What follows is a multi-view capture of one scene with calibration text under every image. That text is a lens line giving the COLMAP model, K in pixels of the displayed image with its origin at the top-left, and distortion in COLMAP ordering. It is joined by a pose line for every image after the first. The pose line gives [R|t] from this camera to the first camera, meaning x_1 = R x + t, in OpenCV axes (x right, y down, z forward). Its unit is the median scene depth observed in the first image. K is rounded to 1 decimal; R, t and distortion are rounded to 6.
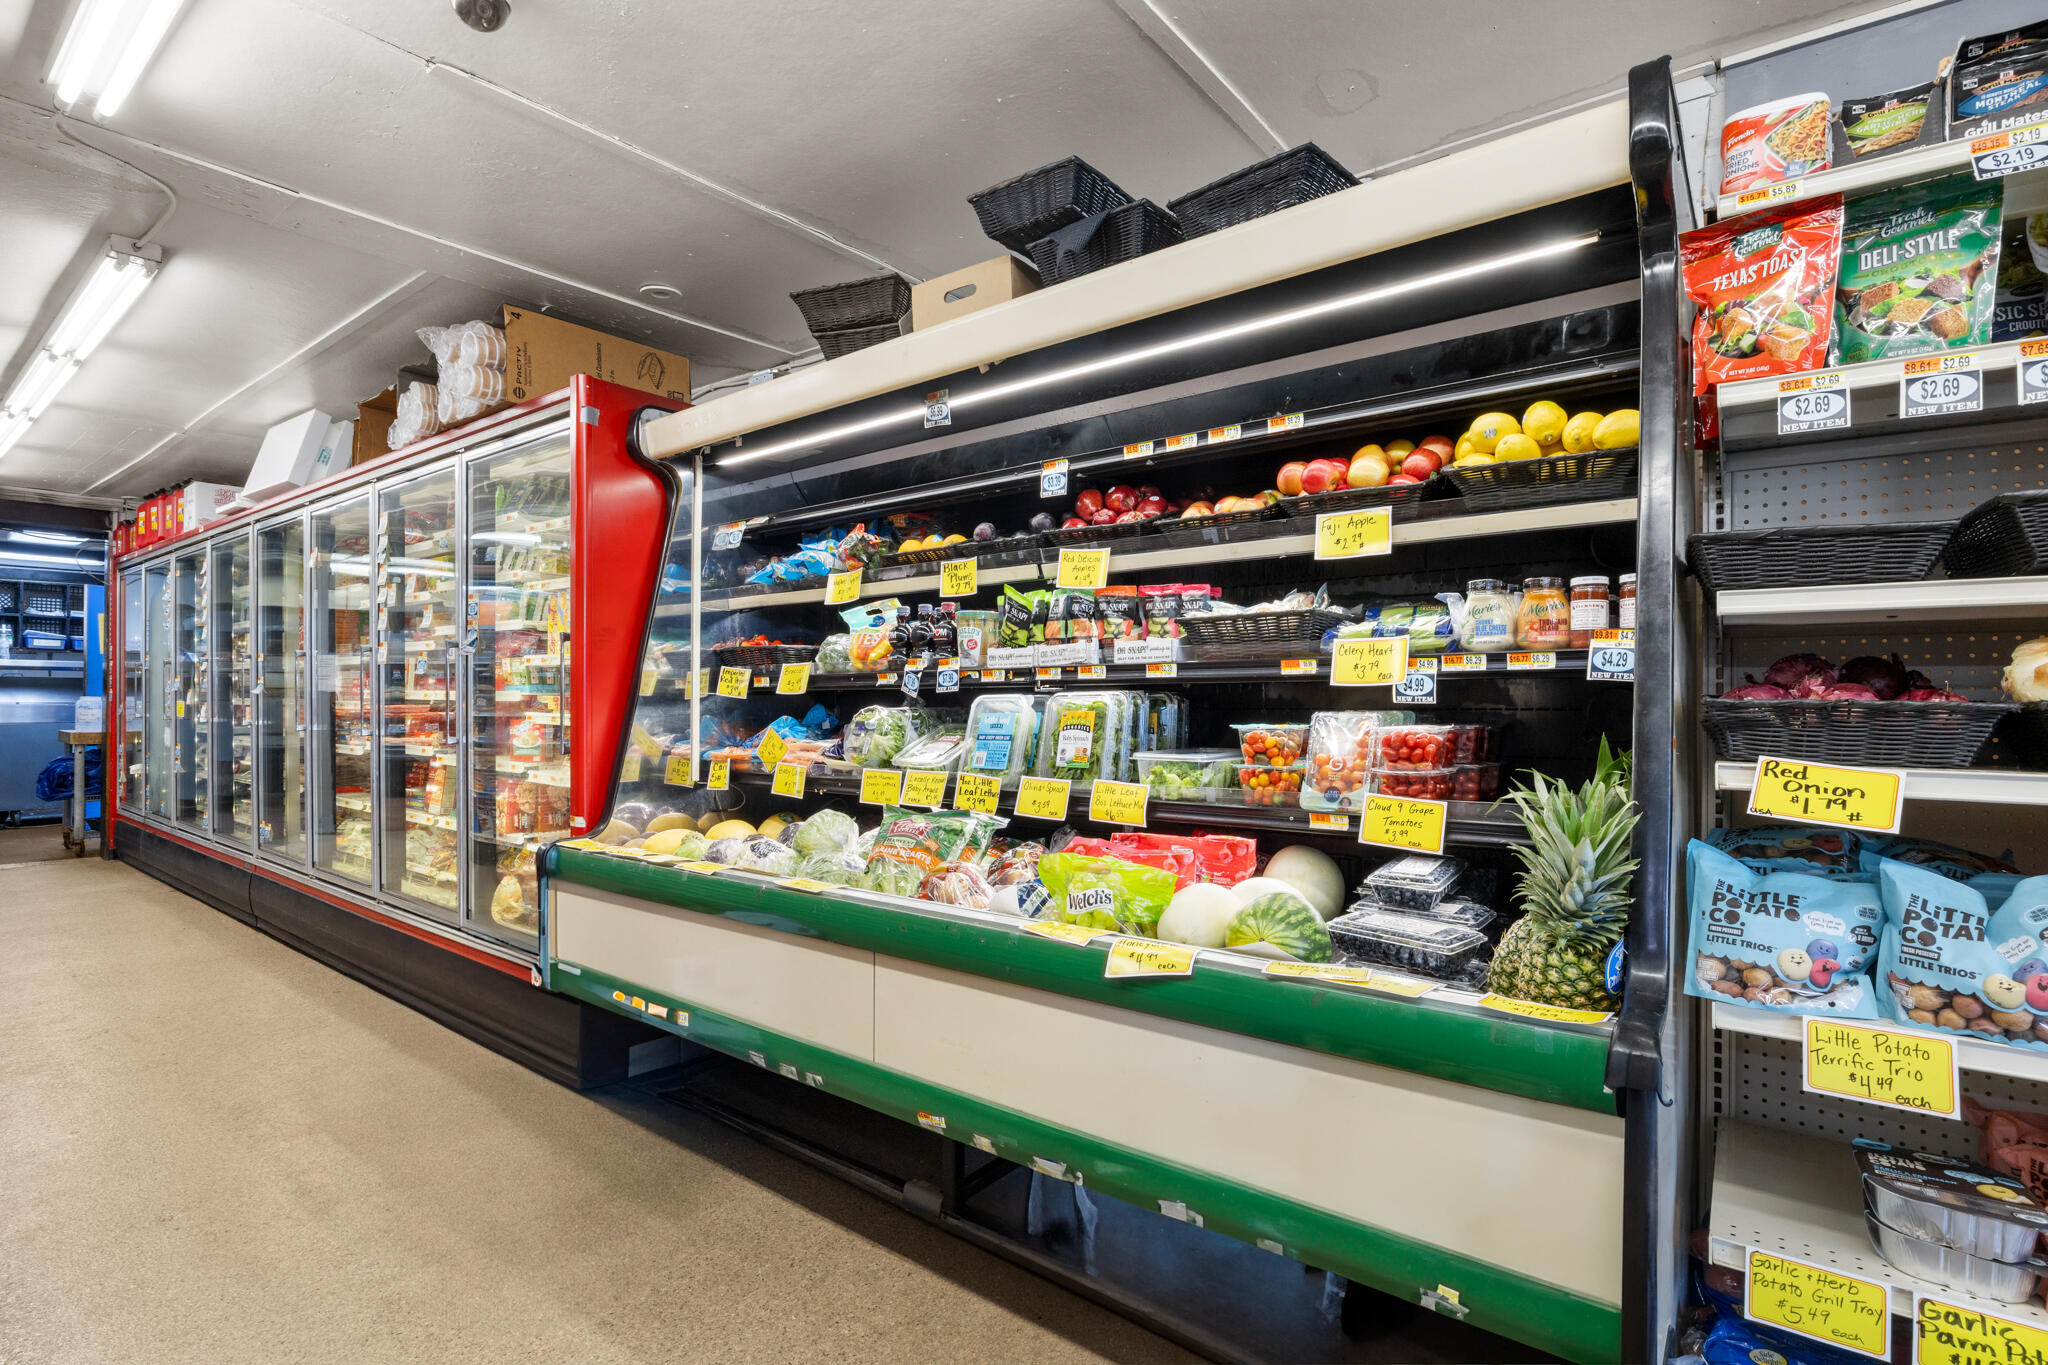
lens RADIAL K [[980.4, 0, 1025.8], [0, 980.4, 692.7], [0, 0, 1]] dist [-0.001613, -0.000425]
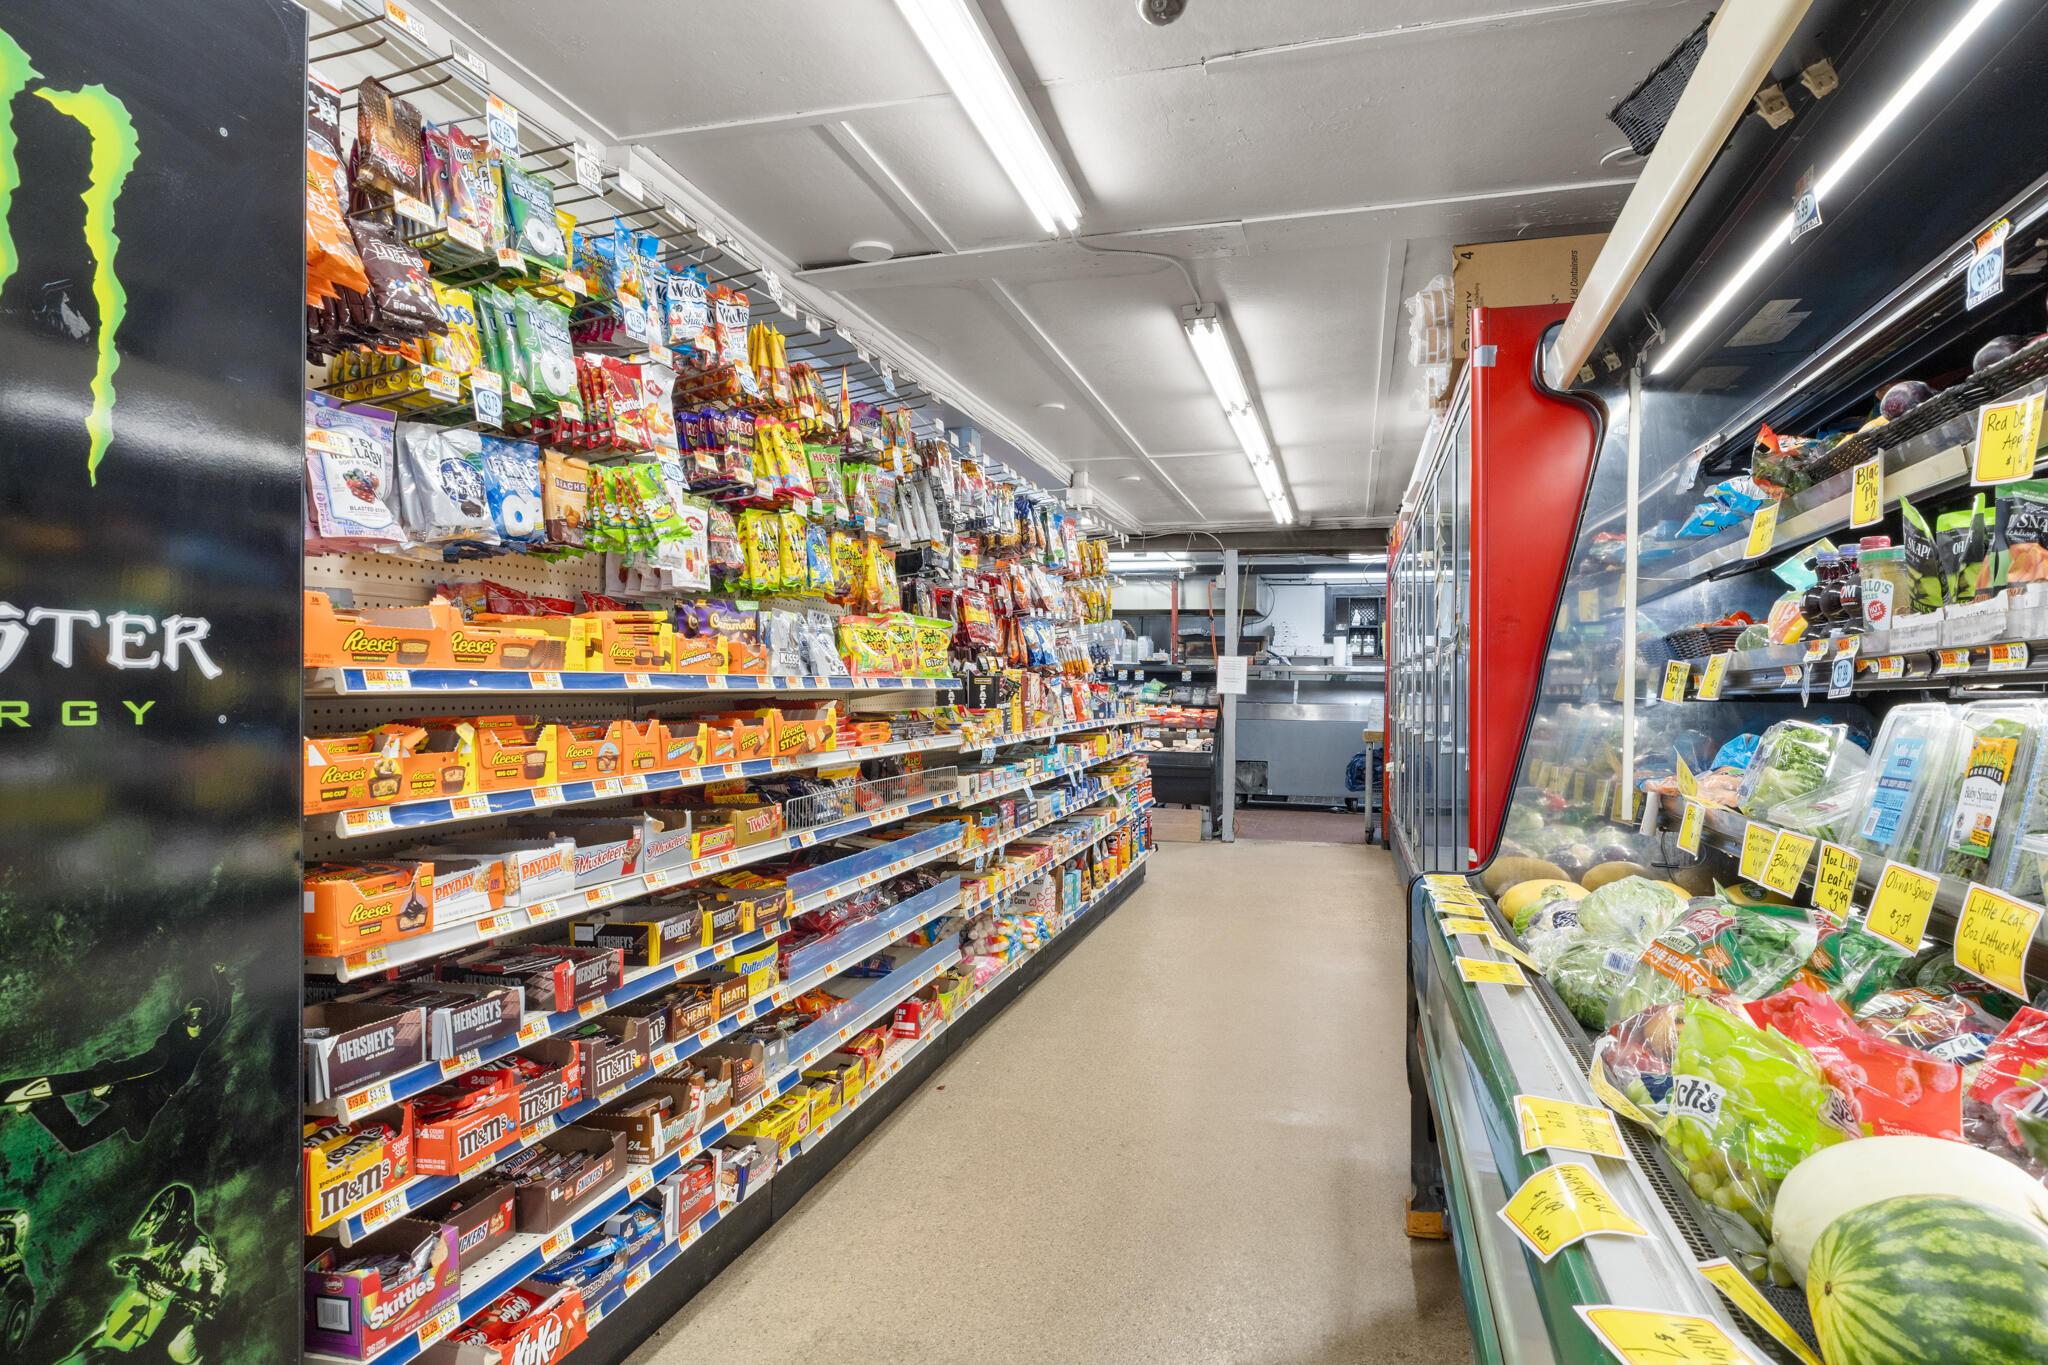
lens RADIAL K [[1206.1, 0, 1023.6], [0, 1206.1, 684.0], [0, 0, 1]] dist [-0.002784, -0.000939]
pose [[0.380164, -0.008056, -0.924884, 0.332607], [0.000114, 0.999962, -0.008663, -0.002075], [0.924919, 0.003188, 0.380151, 0.265987]]
